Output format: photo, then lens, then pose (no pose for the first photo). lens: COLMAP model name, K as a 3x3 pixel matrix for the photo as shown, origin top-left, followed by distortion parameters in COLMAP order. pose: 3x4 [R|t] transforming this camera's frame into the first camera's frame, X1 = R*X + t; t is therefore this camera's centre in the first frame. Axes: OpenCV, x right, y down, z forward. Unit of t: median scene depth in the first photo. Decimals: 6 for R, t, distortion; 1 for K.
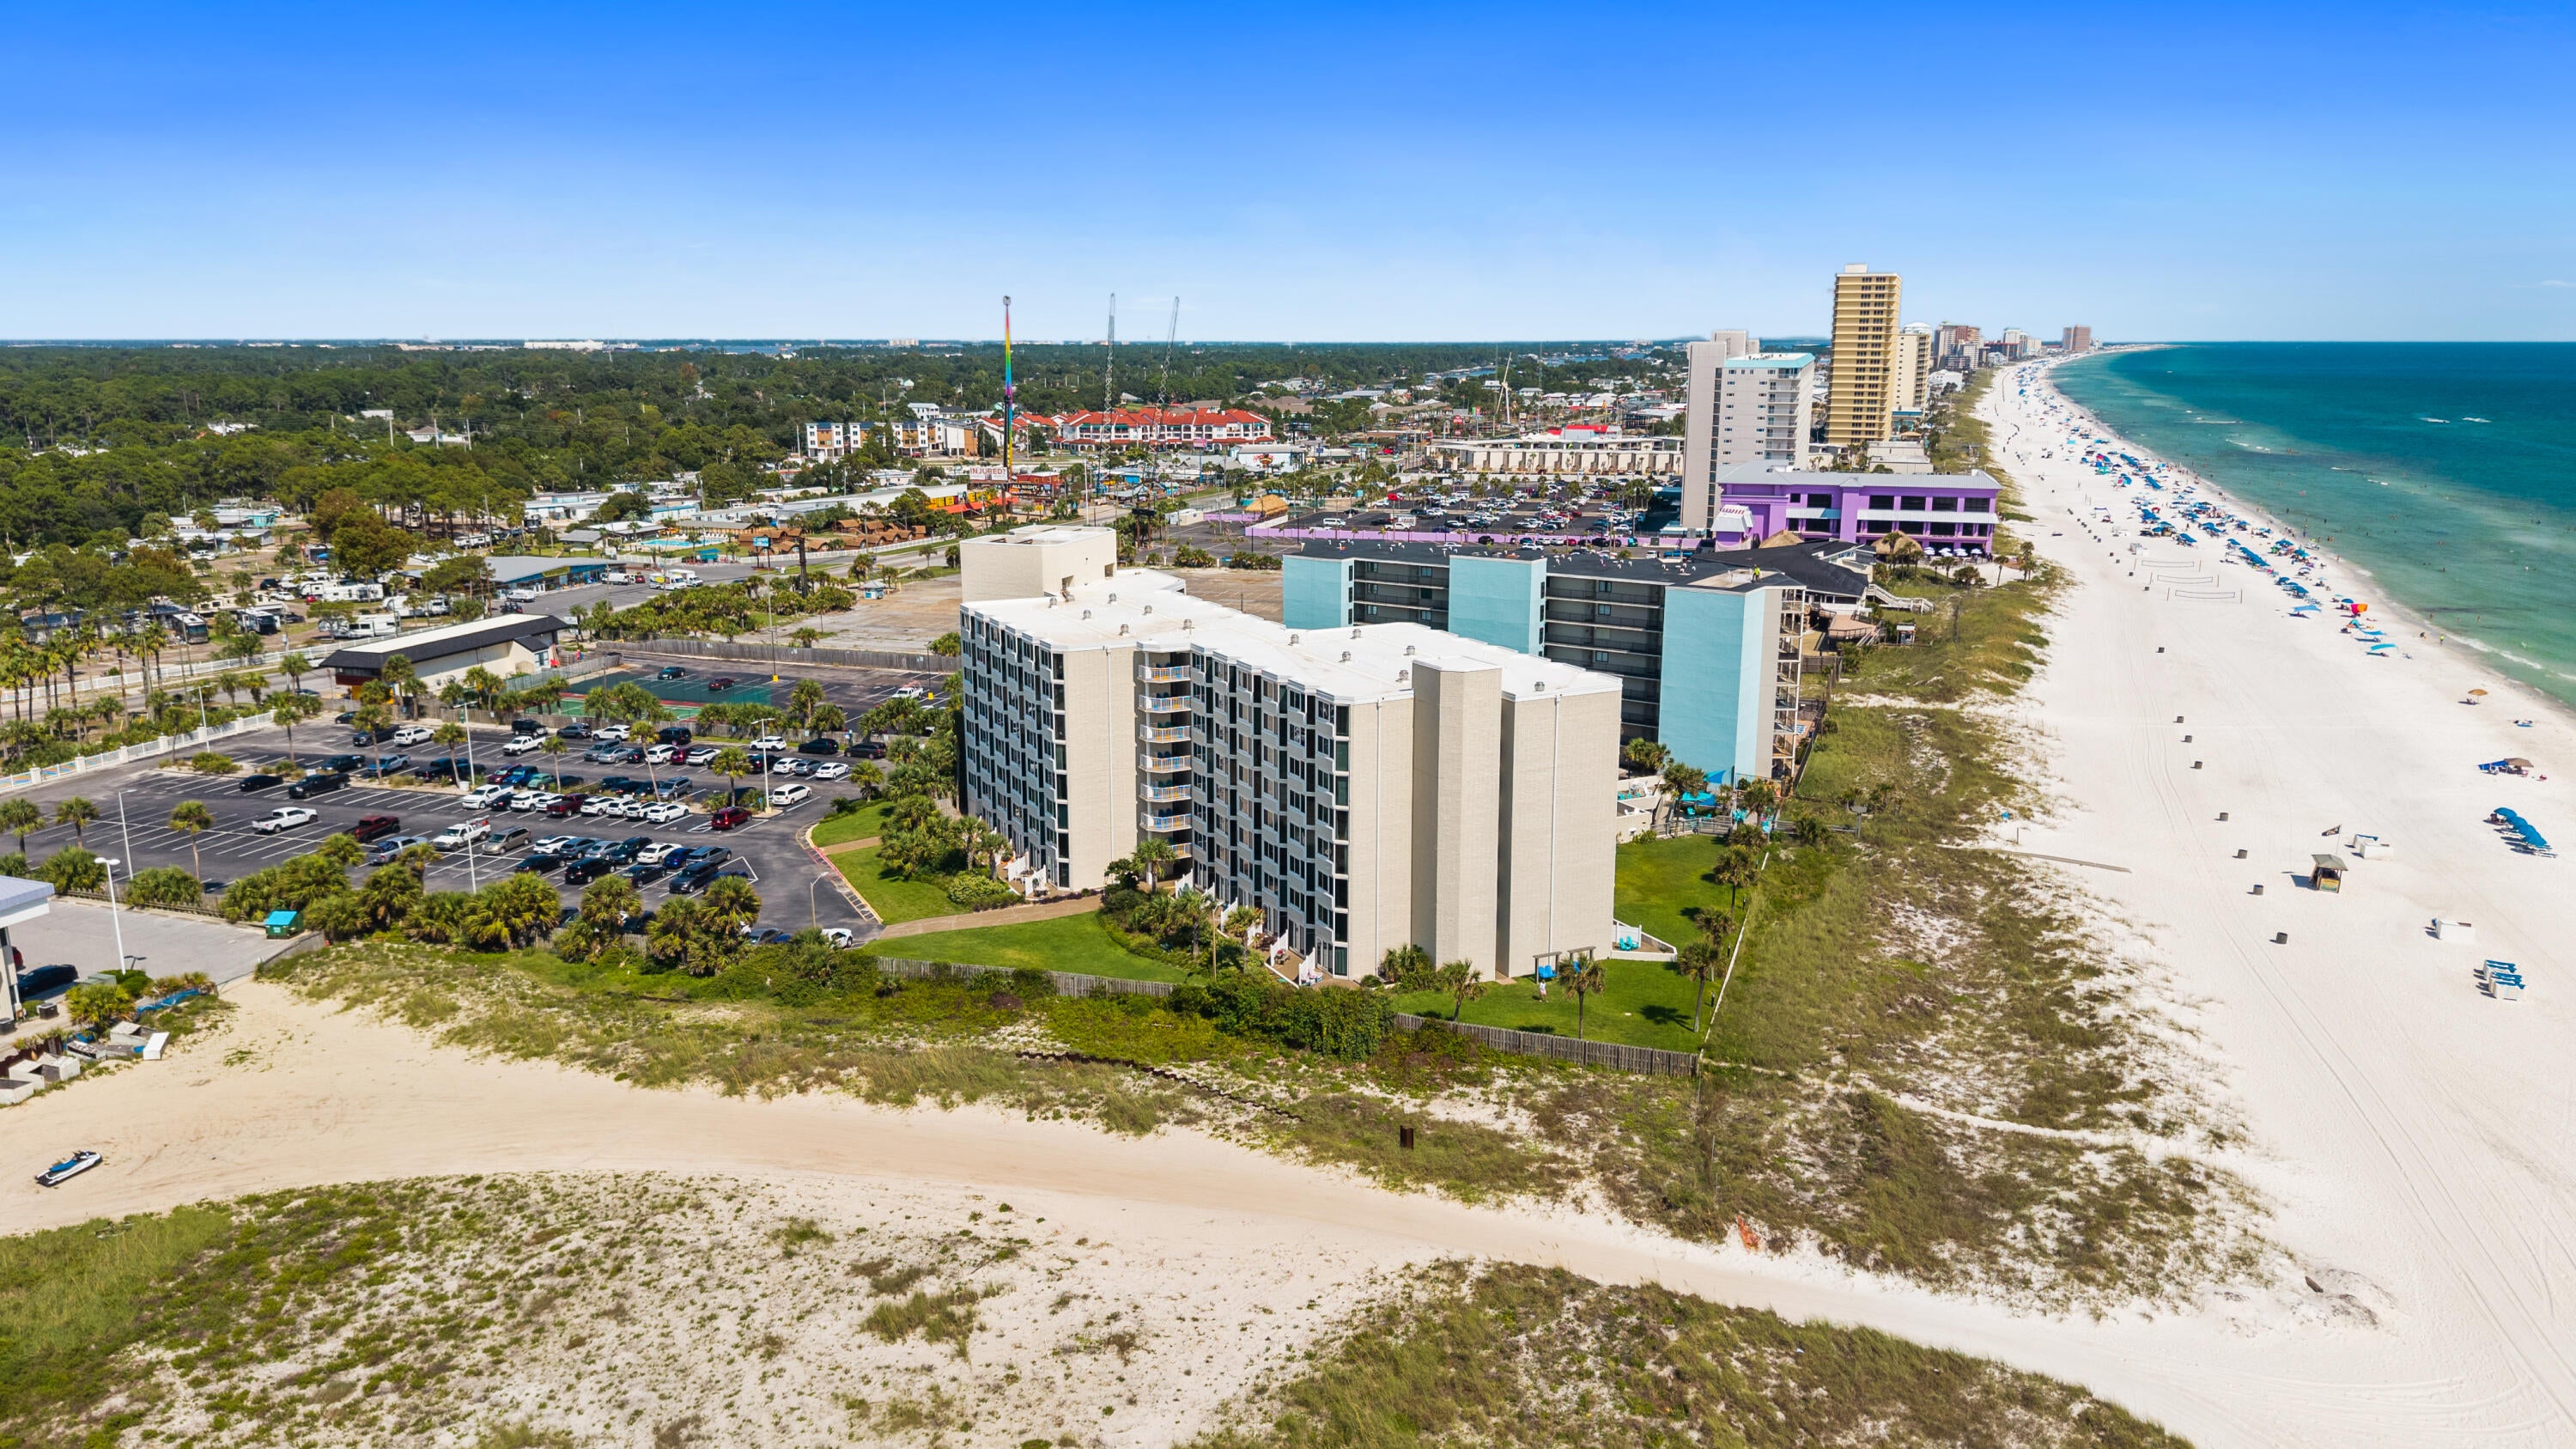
lens RADIAL K [[1768.5, 0, 1292.0], [0, 1768.5, 714.8], [0, 0, 1]] dist [0.007463, -0.020955]
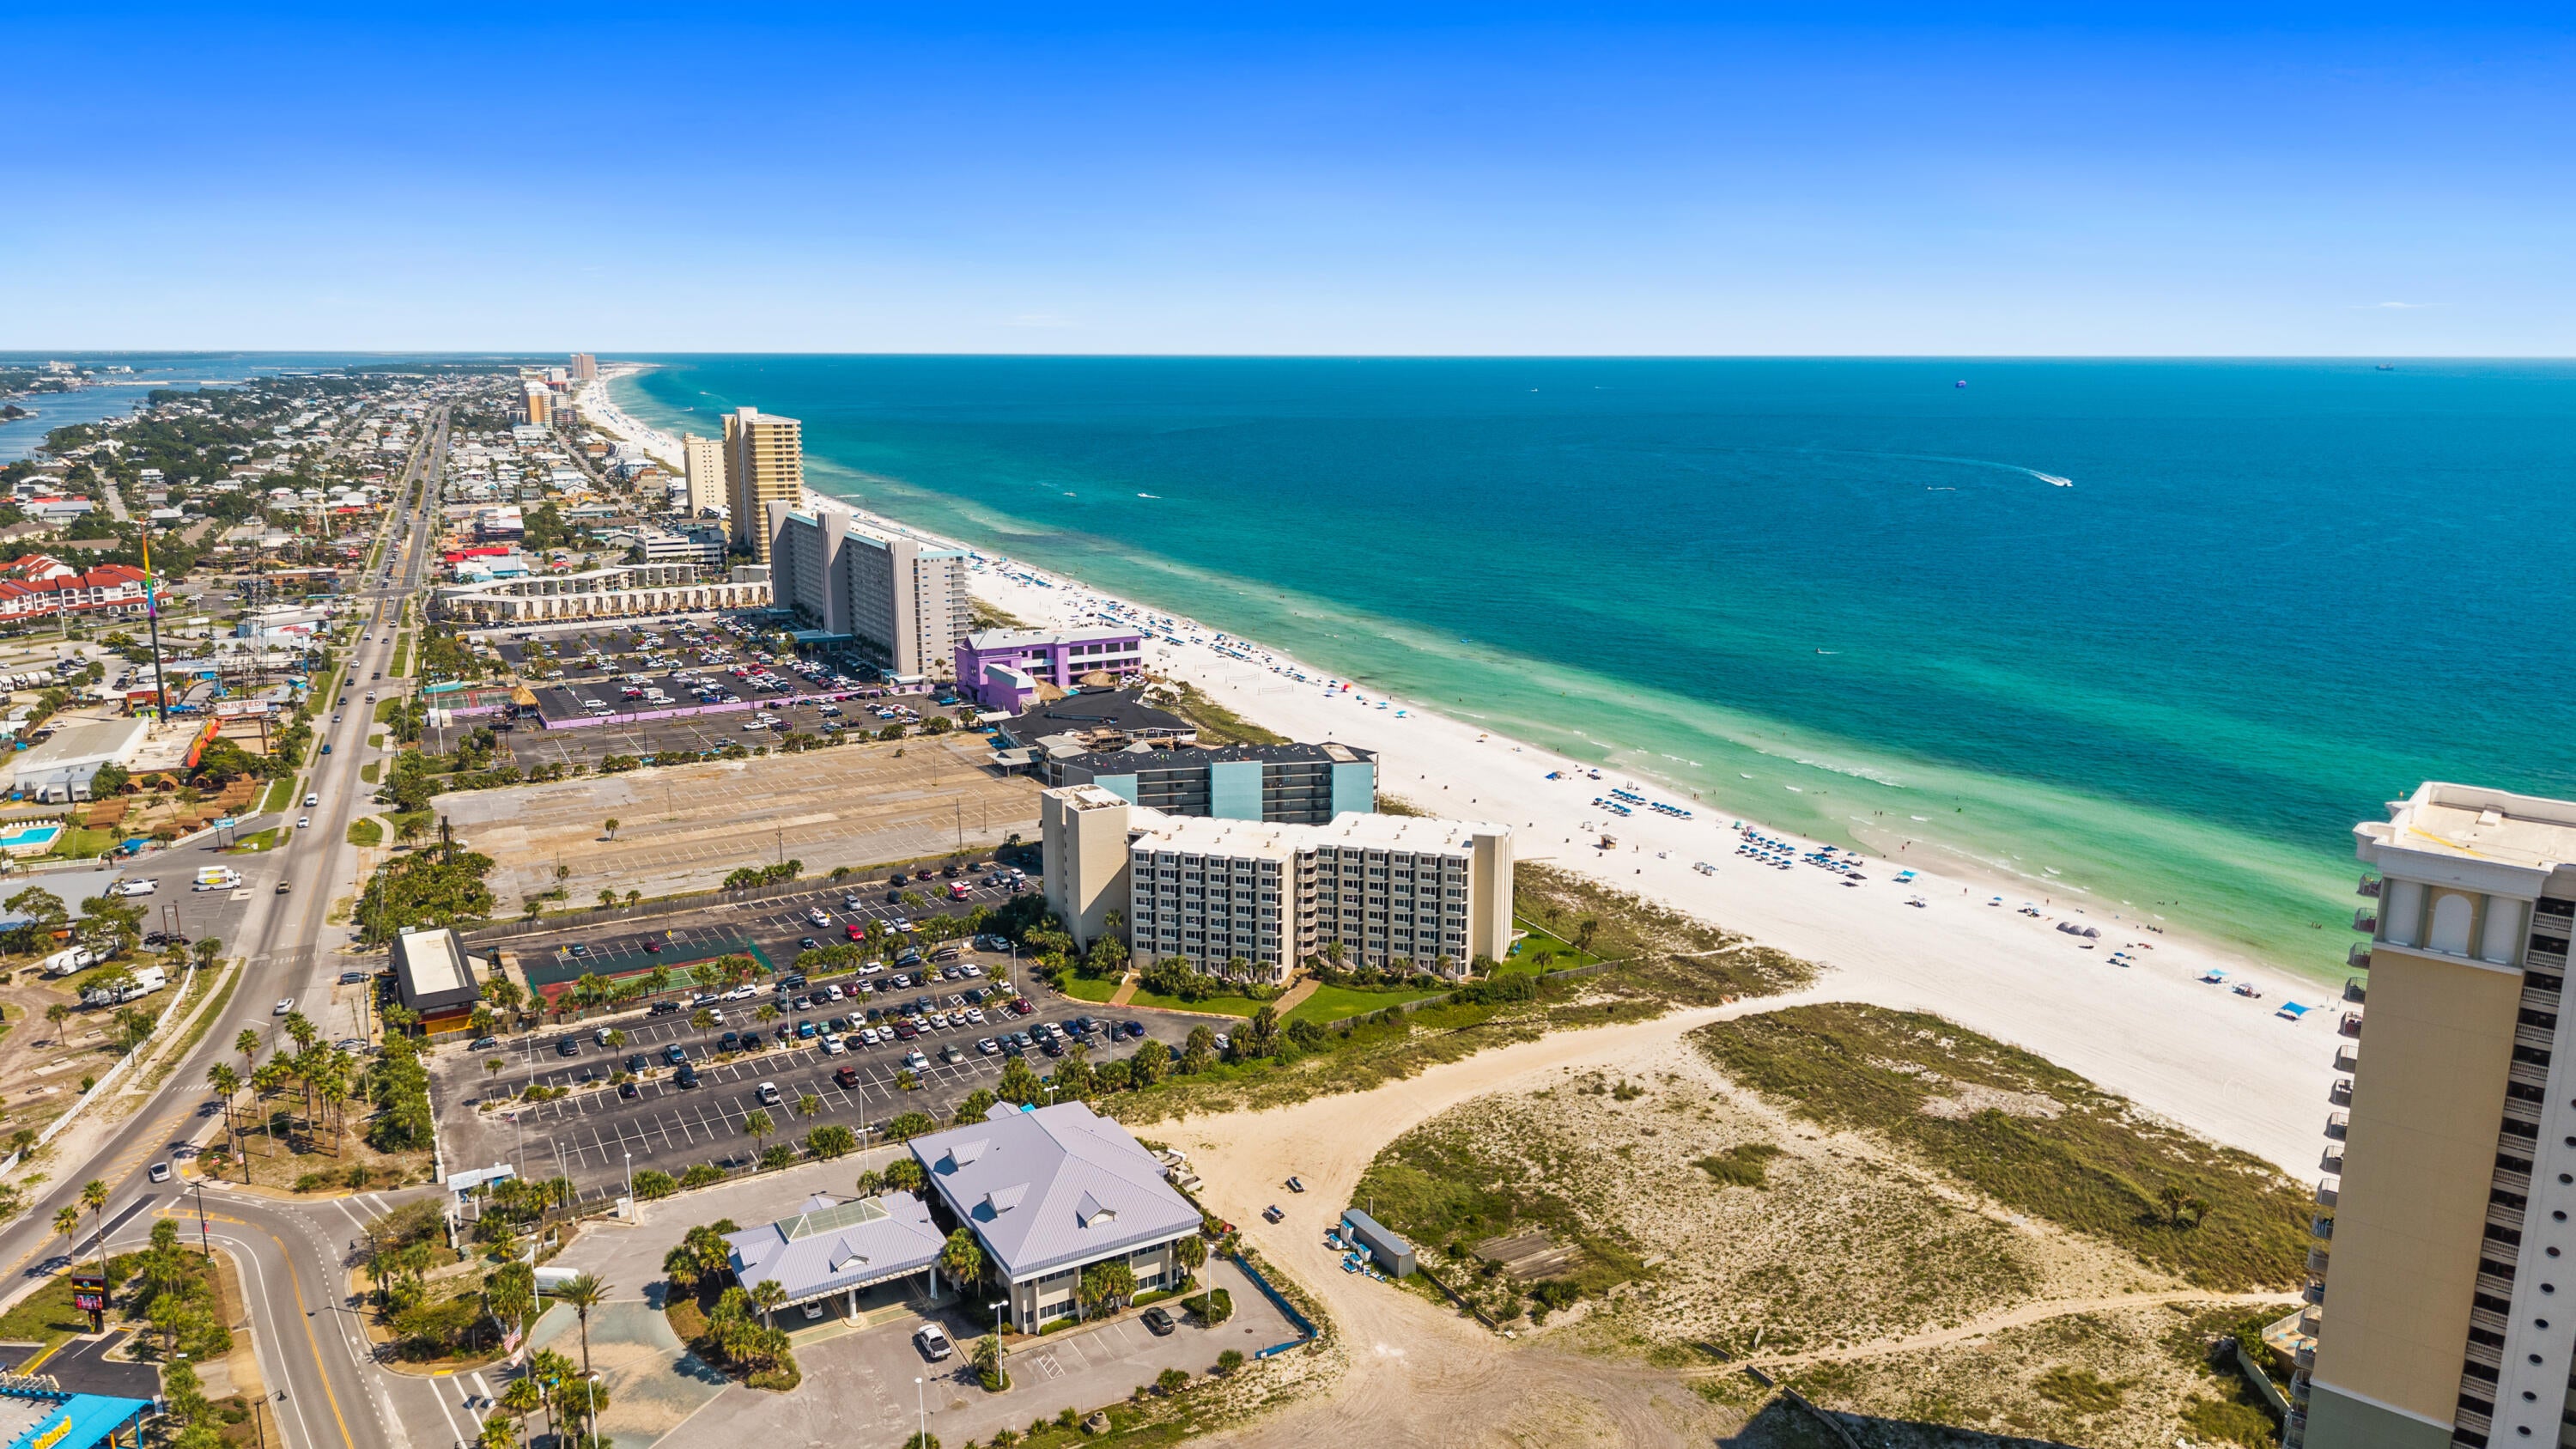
lens RADIAL K [[1768.5, 0, 1295.4], [0, 1768.5, 717.3], [0, 0, 1]] dist [0.007463, -0.020955]
pose [[0.673846, -0.152735, 0.722914, -1.967208], [0.152307, 0.986102, 0.066371, -0.419378], [-0.723004, 0.065381, 0.687743, -0.511343]]
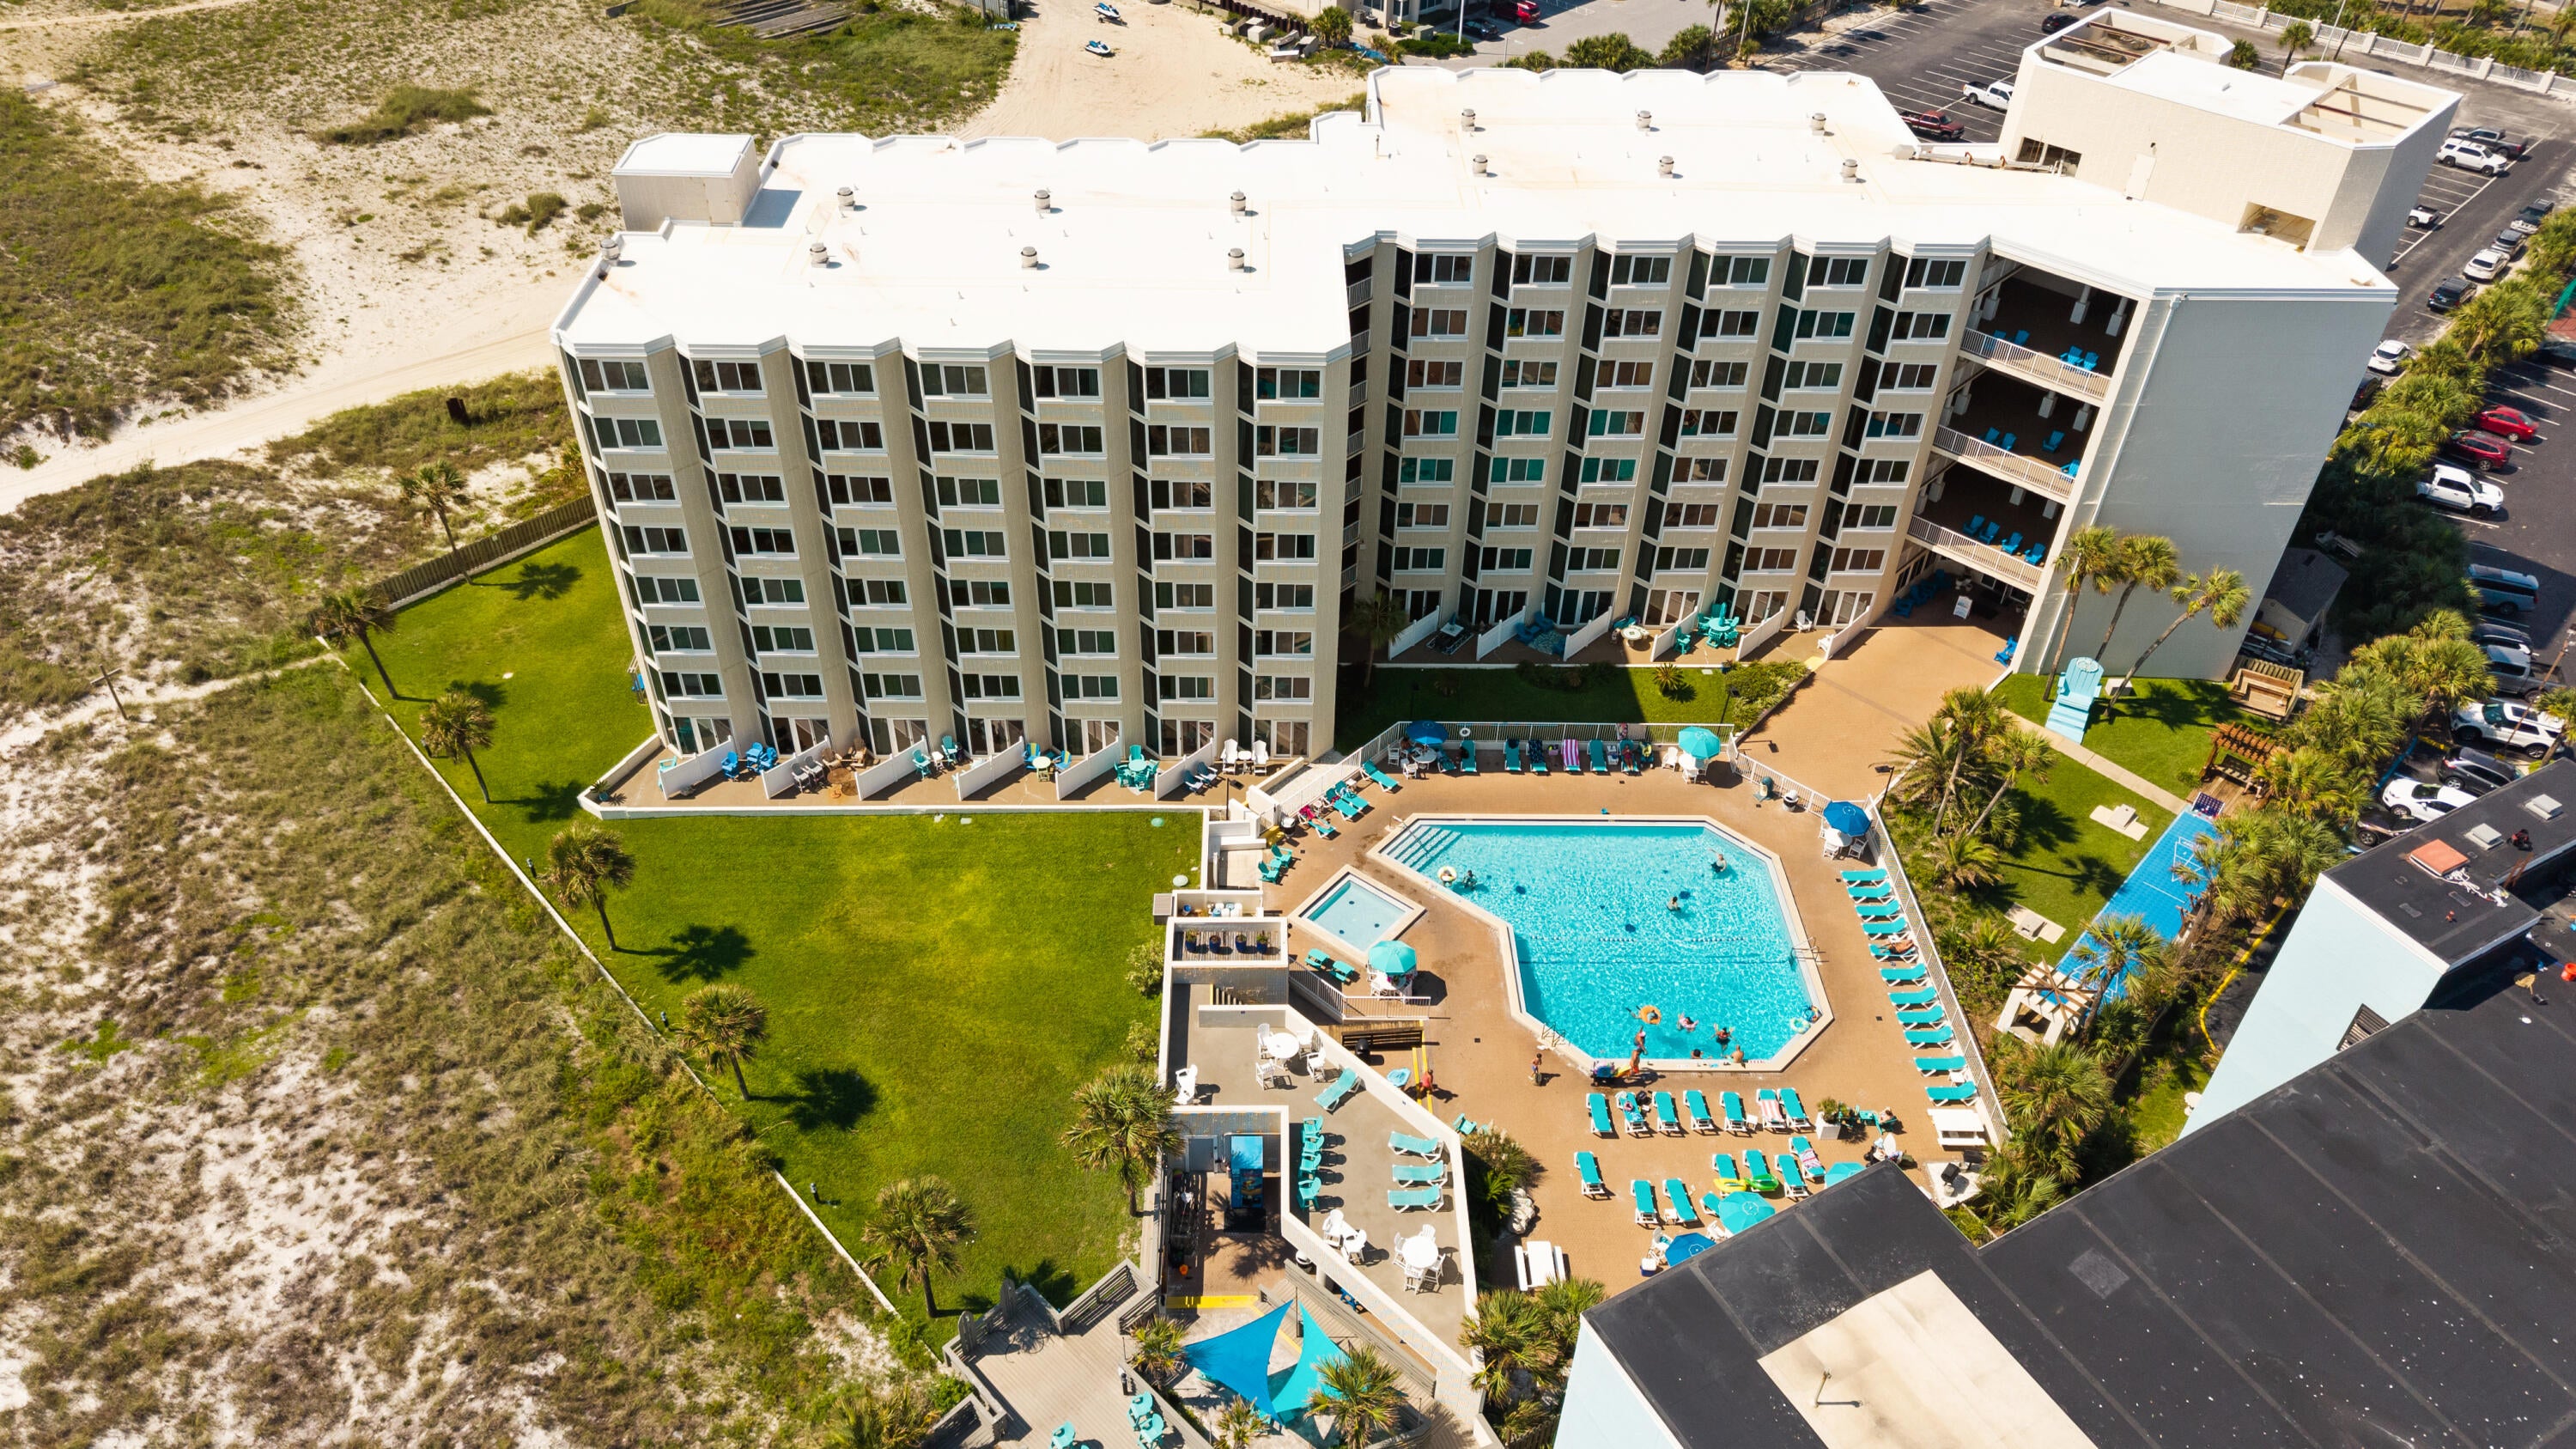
lens RADIAL K [[1768.5, 0, 1257.8], [0, 1768.5, 688.5], [0, 0, 1]] dist [0.007463, -0.020955]
pose [[-0.458546, 0.543103, -0.703402, 0.596472], [-0.203192, 0.706479, 0.677939, -0.392965], [0.865129, 0.453792, -0.213598, 1.527454]]
